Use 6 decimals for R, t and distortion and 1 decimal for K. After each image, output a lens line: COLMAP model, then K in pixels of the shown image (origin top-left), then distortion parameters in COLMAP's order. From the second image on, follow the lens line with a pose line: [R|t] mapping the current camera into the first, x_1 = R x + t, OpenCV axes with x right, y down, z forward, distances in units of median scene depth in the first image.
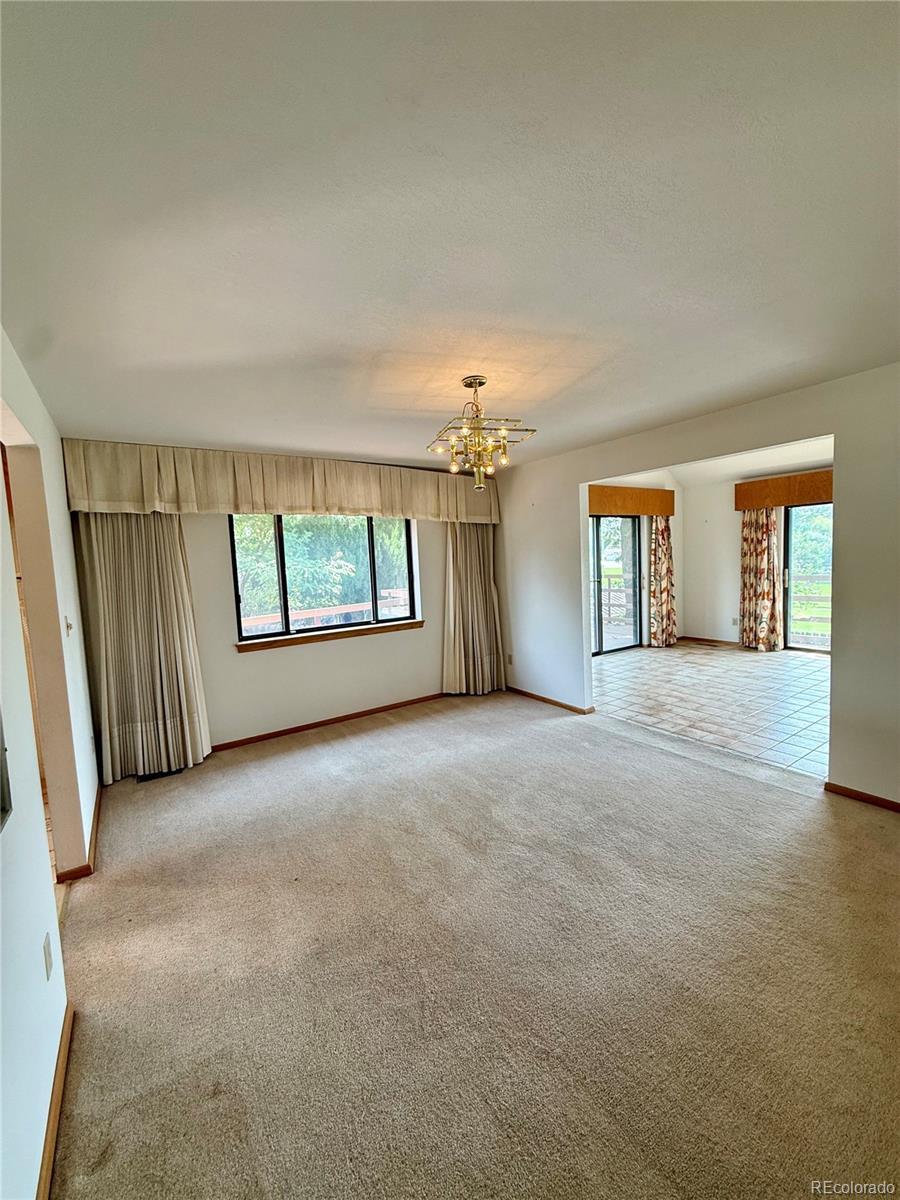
lens RADIAL K [[477.2, 0, 451.1], [0, 477.2, 597.3], [0, 0, 1]] dist [0.000096, -0.000185]
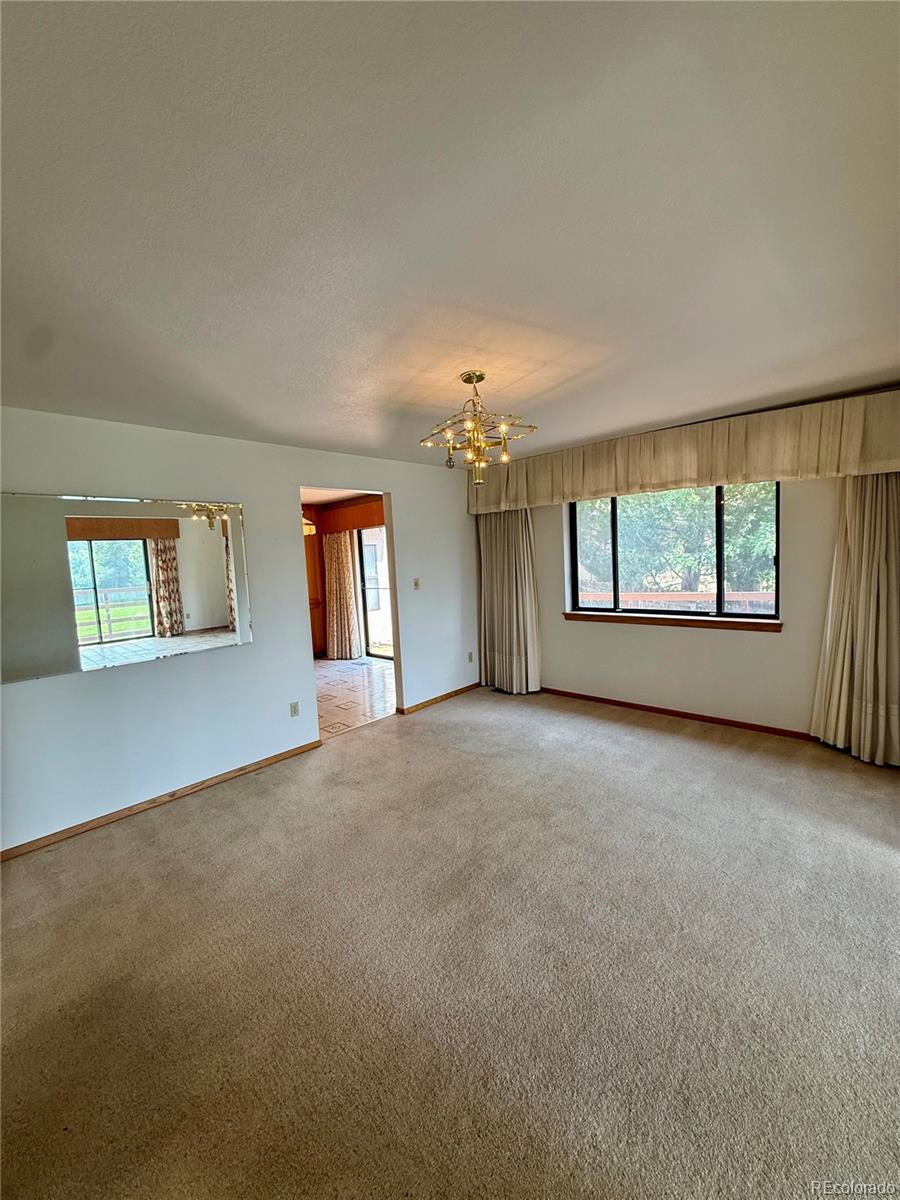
lens RADIAL K [[477.2, 0, 449.5], [0, 477.2, 597.3], [0, 0, 1]] dist [0.000096, -0.000185]
pose [[0.218872, 0.118547, -0.968525, 0.620719], [-0.037677, 0.992879, 0.113013, -0.061871], [0.975026, 0.011756, 0.221780, 0.432081]]
